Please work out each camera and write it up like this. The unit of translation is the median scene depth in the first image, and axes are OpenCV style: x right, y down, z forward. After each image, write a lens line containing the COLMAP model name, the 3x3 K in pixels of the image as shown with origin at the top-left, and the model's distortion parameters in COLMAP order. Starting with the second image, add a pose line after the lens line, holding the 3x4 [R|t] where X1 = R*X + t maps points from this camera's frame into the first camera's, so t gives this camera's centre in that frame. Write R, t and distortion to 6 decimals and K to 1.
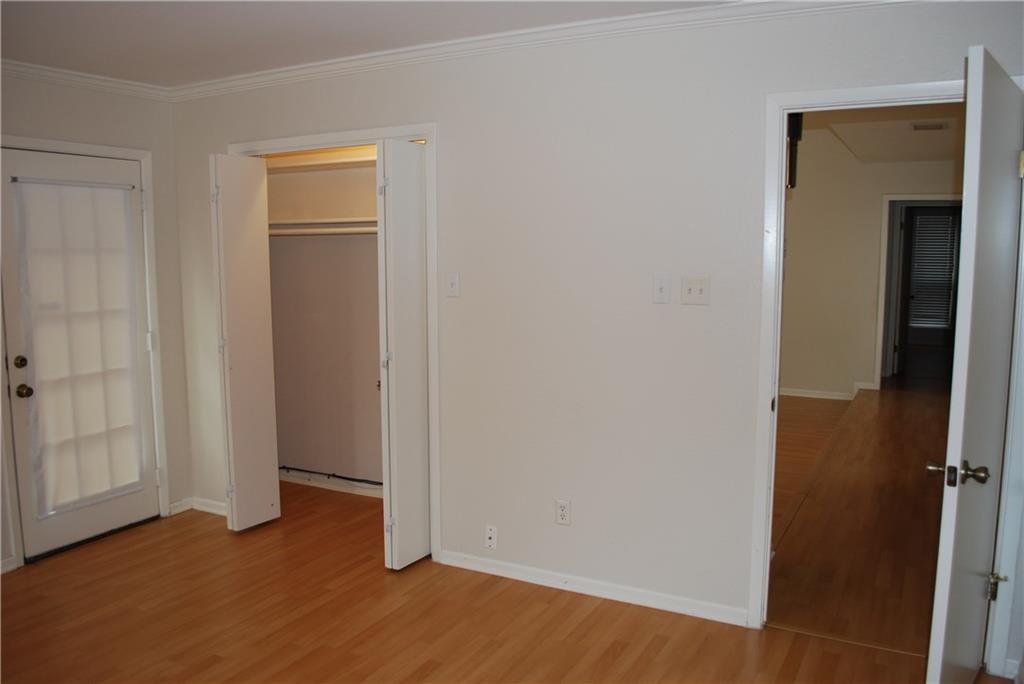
lens RADIAL K [[807.6, 0, 510.0], [0, 807.6, 342.8], [0, 0, 1]] dist [-0.081583, 0.013290]
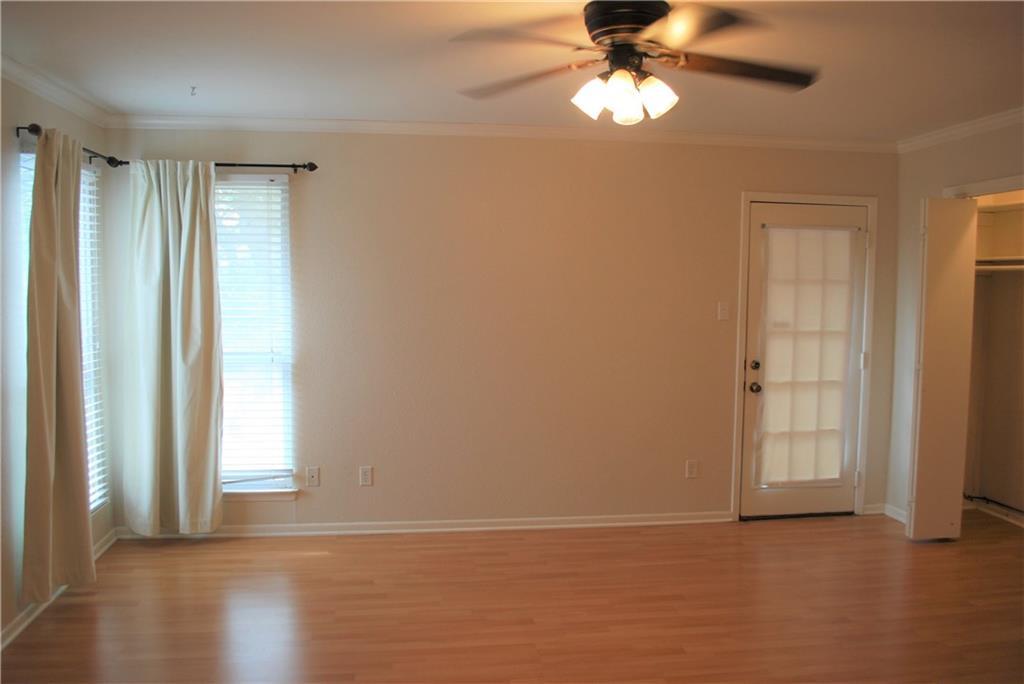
lens RADIAL K [[807.6, 0, 510.0], [0, 807.6, 342.8], [0, 0, 1]] dist [-0.081583, 0.013290]
pose [[0.587087, 0.071561, -0.806355, 0.188200], [-0.104746, 0.994427, 0.011989, 0.012661], [0.802719, 0.077424, 0.591311, -0.107221]]
